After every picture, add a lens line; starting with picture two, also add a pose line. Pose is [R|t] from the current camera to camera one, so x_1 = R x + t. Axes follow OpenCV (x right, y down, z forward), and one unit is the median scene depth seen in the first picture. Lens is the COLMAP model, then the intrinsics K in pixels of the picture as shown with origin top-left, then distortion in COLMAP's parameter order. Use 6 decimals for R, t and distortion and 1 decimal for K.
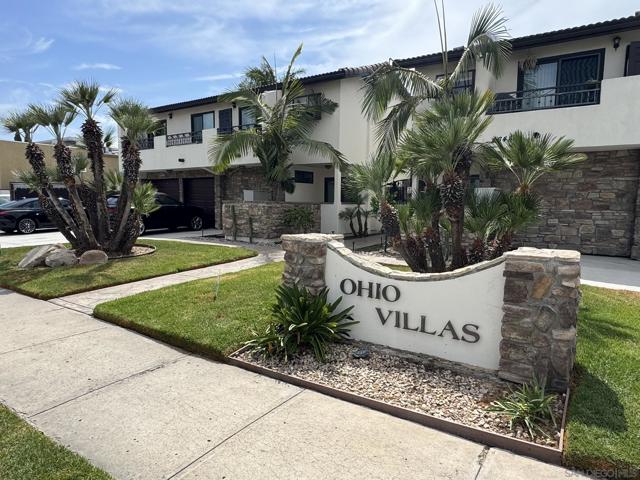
lens RADIAL K [[413.1, 0, 318.3], [0, 413.1, 240.7], [0, 0, 1]] dist [-0.006195, -0.001142]
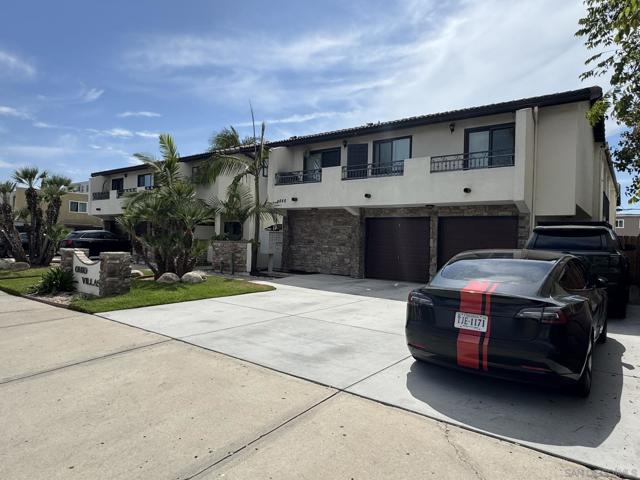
lens RADIAL K [[413.1, 0, 319.2], [0, 413.1, 236.7], [0, 0, 1]] dist [-0.006195, -0.001142]
pose [[0.997716, 0.019471, -0.064675, 0.559772], [-0.026445, 0.993714, -0.108784, 0.050247], [0.062151, 0.110246, 0.991959, -0.451873]]
